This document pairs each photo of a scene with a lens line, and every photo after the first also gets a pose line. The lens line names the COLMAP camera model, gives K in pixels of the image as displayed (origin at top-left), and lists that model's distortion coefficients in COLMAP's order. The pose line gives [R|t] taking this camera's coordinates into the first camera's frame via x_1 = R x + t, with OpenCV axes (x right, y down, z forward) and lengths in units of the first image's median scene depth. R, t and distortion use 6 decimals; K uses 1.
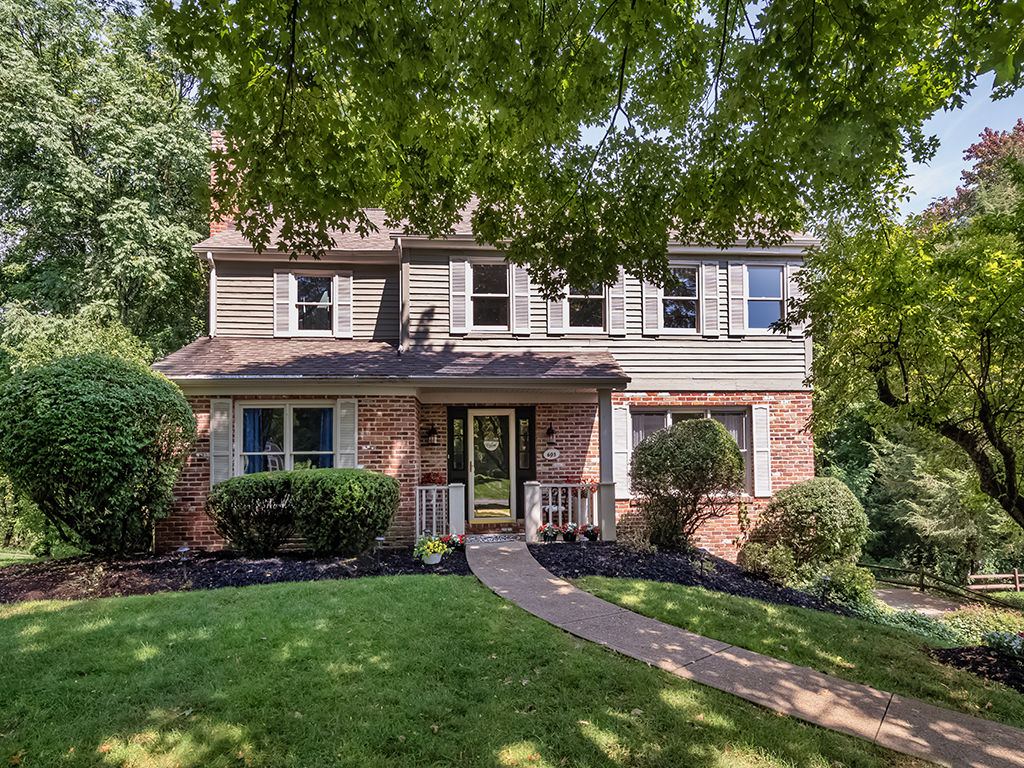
lens RADIAL K [[605.5, 0, 530.2], [0, 605.5, 404.6], [0, 0, 1]] dist [0.003311, 0.000436]
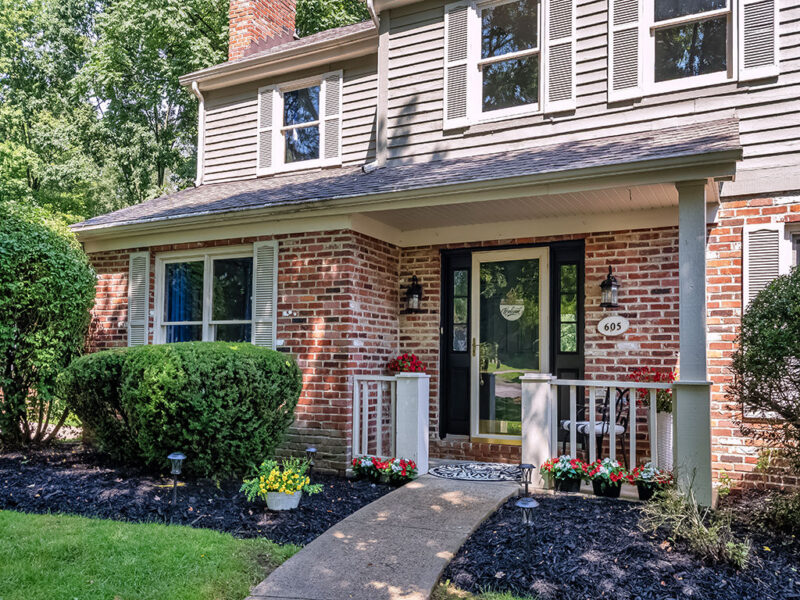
lens RADIAL K [[675.4, 0, 399.8], [0, 675.4, 307.3], [0, 0, 1]] dist [0.039461, -0.011076]
pose [[0.837478, -0.020667, -0.546080, 0.205014], [0.031123, 0.999466, 0.009905, 0.053770], [0.545584, -0.025291, 0.837674, 0.397971]]
